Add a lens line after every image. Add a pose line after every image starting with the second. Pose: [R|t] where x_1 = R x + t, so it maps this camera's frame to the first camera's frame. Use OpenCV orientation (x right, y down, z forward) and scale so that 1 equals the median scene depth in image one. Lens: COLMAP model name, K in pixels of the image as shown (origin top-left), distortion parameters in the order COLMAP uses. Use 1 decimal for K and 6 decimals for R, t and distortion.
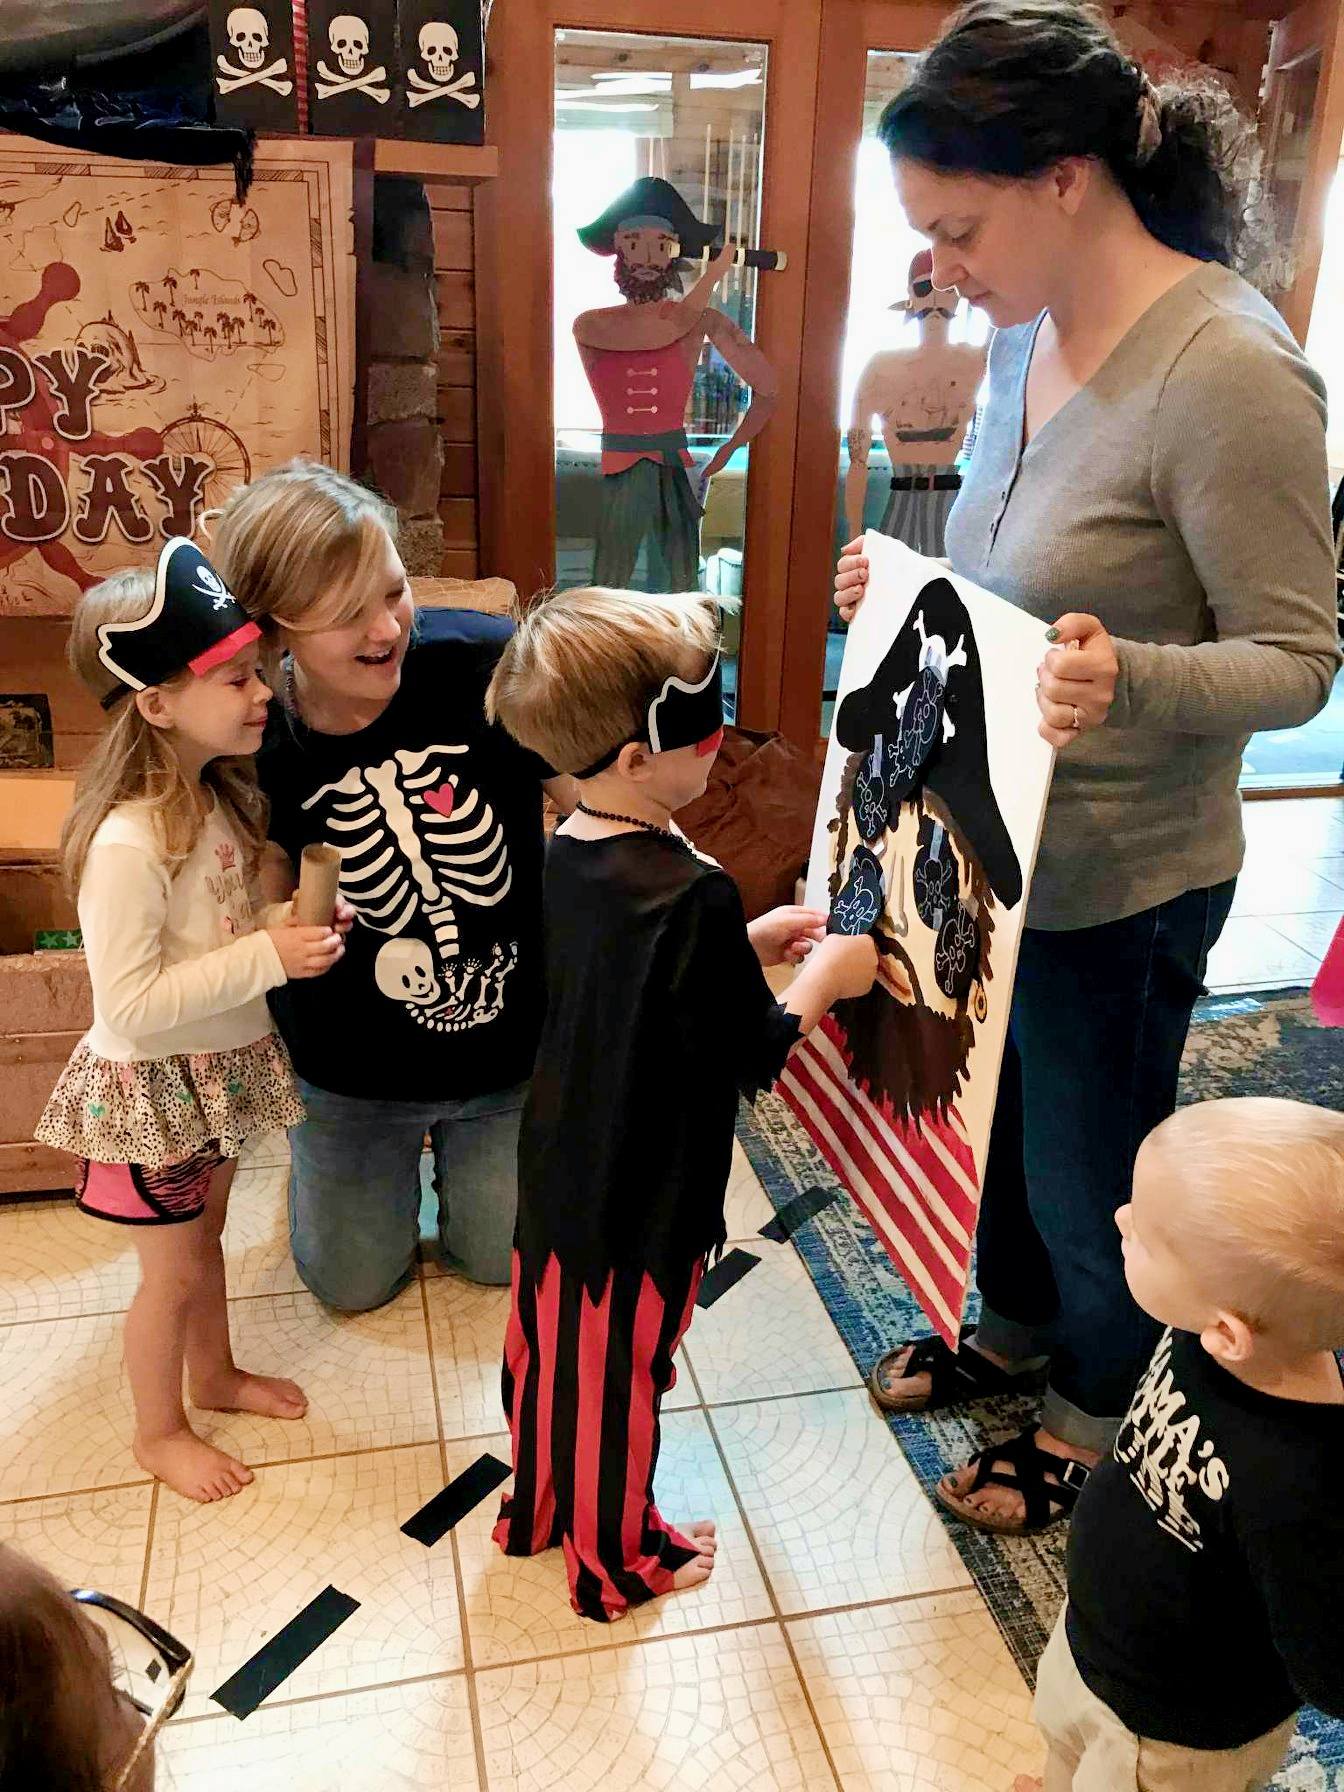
lens RADIAL K [[1452.3, 0, 662.4], [0, 1452.3, 896.7], [0, 0, 1]] dist [0.003768, 0.006362]
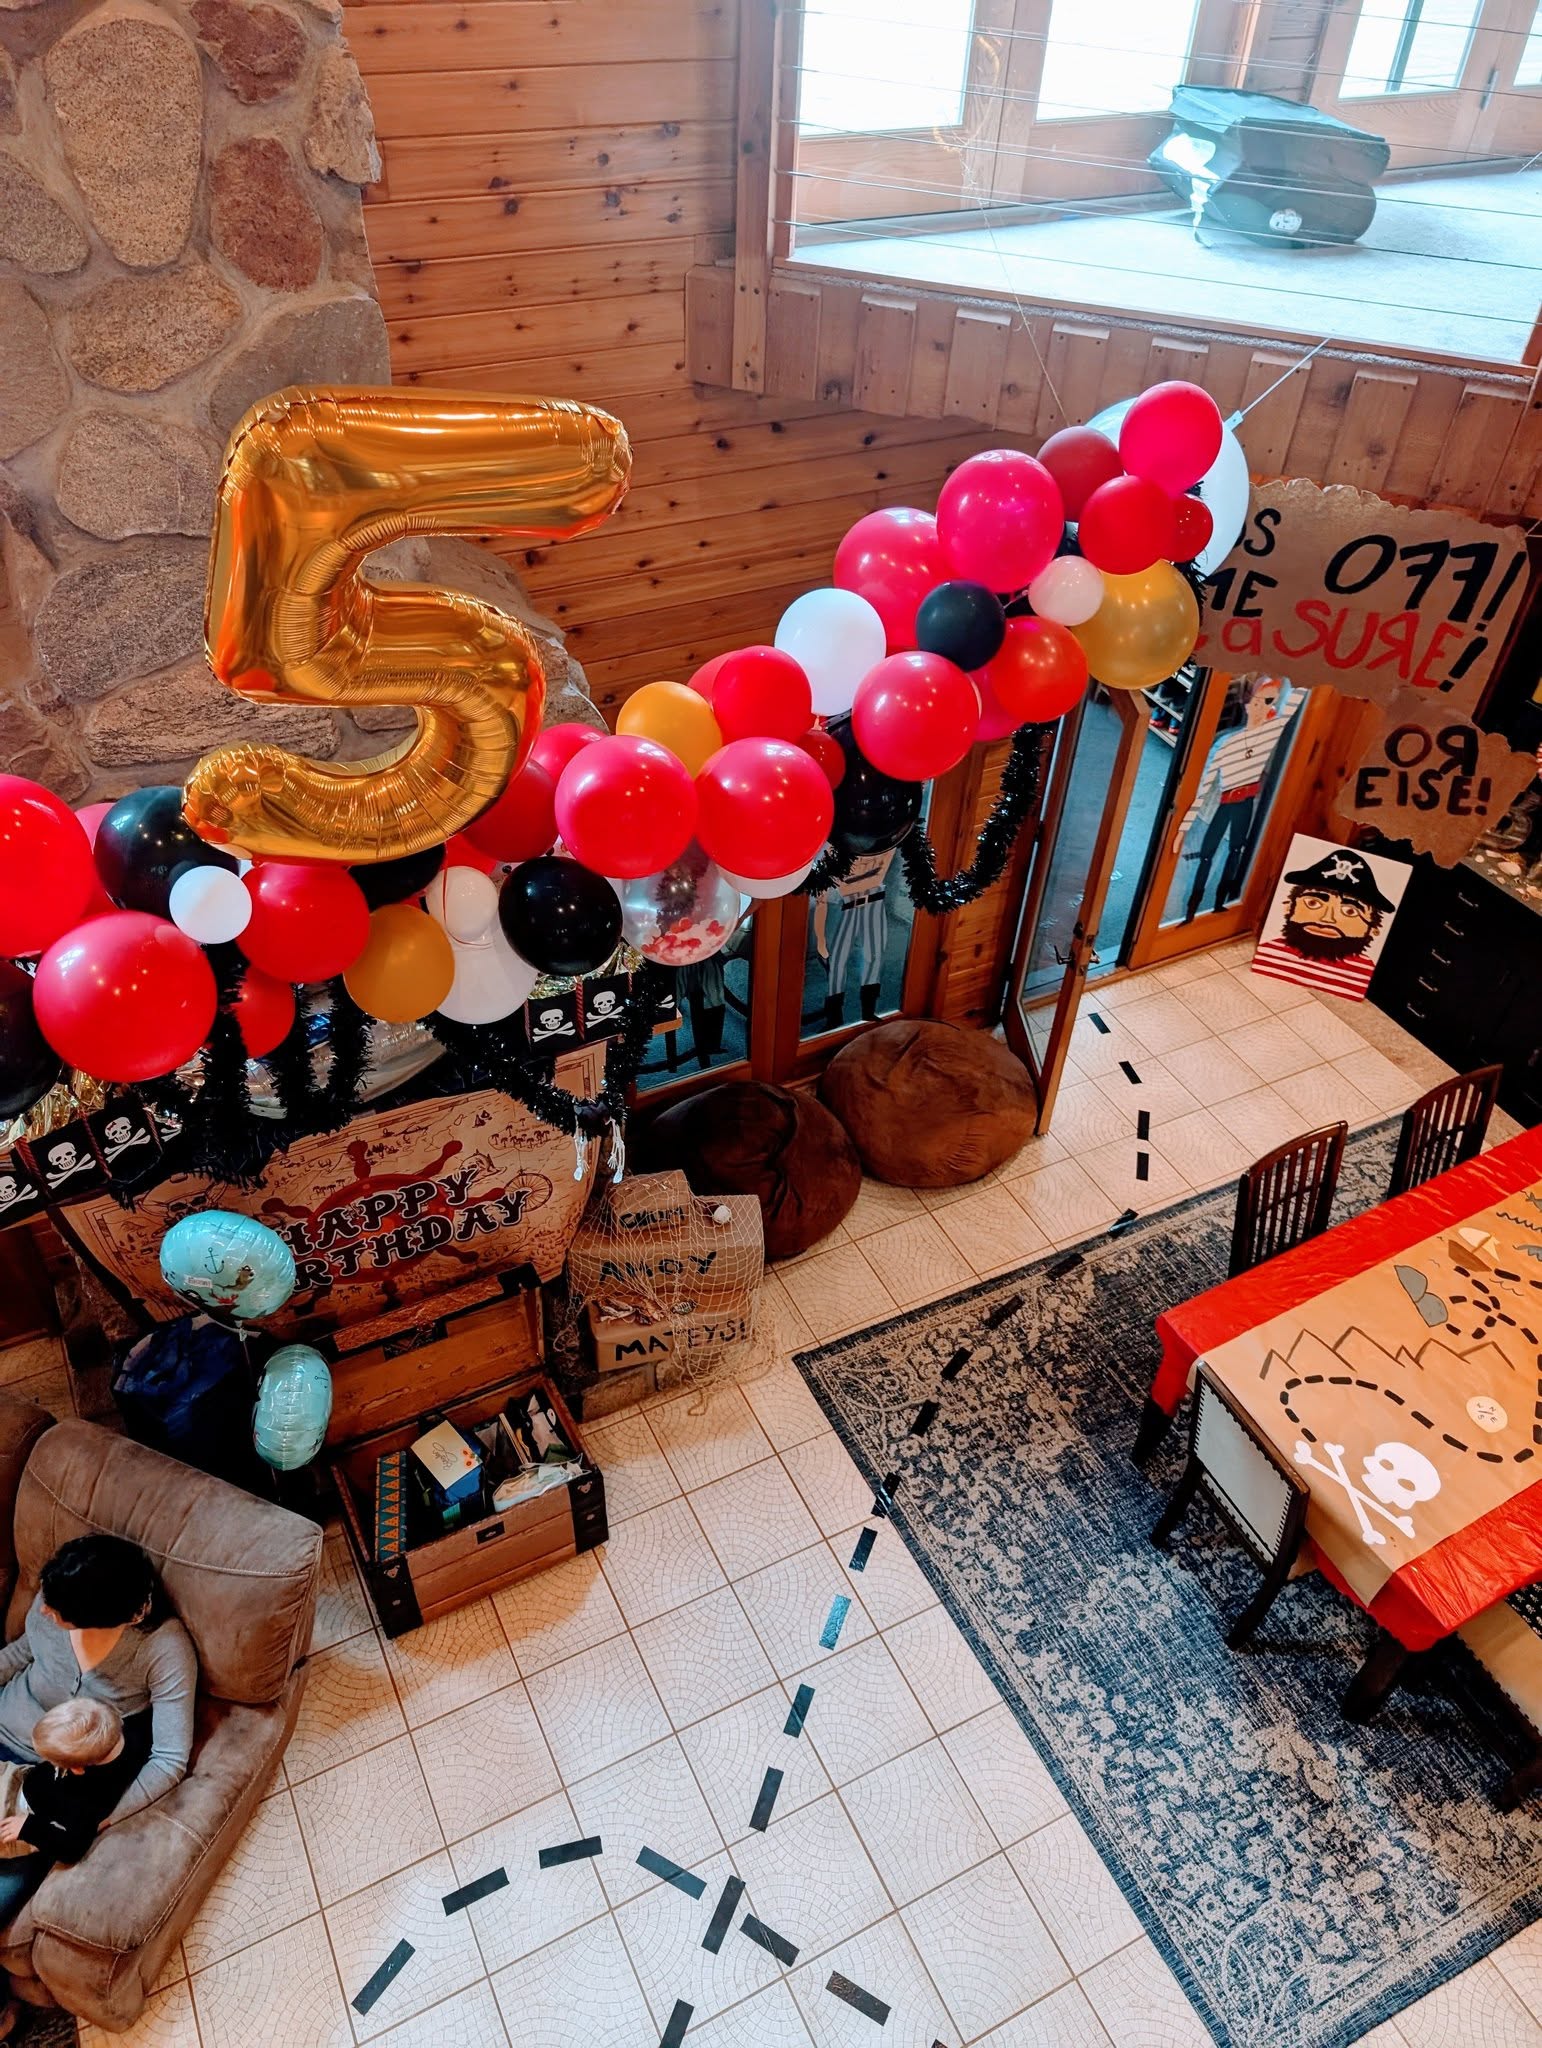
lens RADIAL K [[1470.5, 0, 744.6], [0, 1470.5, 1044.5], [0, 0, 1]] dist [0.036128, -0.021881]
pose [[0.970372, -0.161443, 0.179762, -0.358385], [0.083156, 0.921700, 0.378886, -1.131126], [-0.226855, -0.352712, 0.907816, -0.602832]]
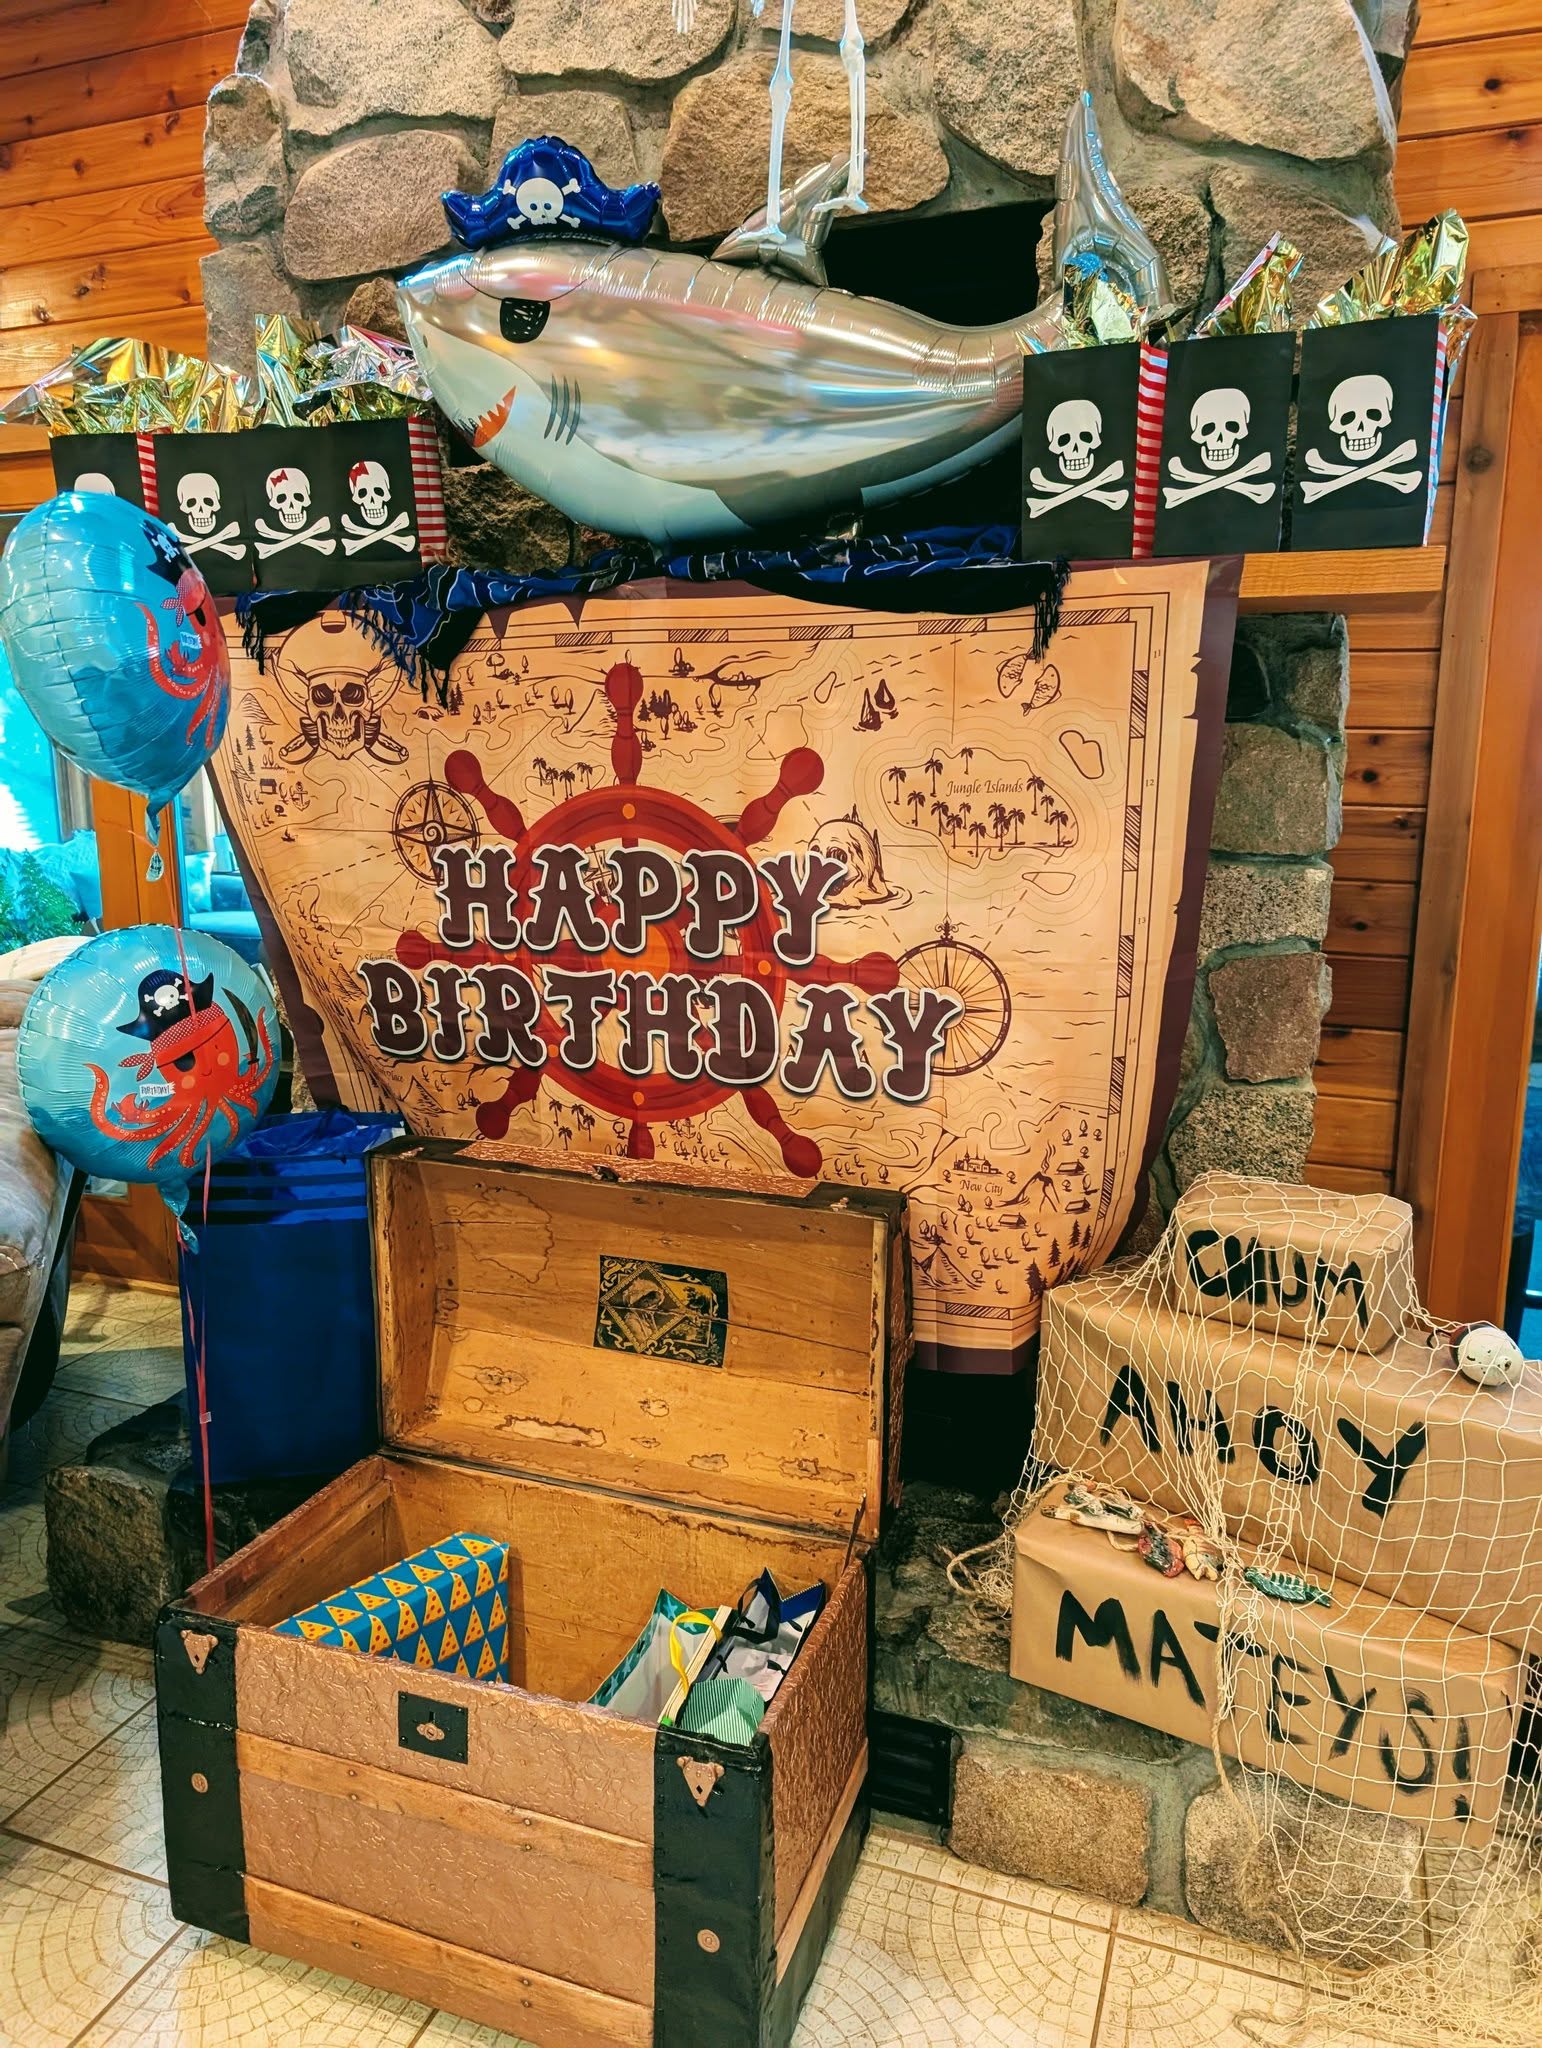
lens RADIAL K [[1451.6, 0, 764.8], [0, 1451.6, 1059.4], [0, 0, 1]] dist [0.028075, -0.031452]
pose [[0.830368, 0.085588, -0.550603, 0.008066], [-0.185629, 0.974179, -0.128518, -0.164677], [0.525386, 0.208925, 0.824815, 0.372592]]
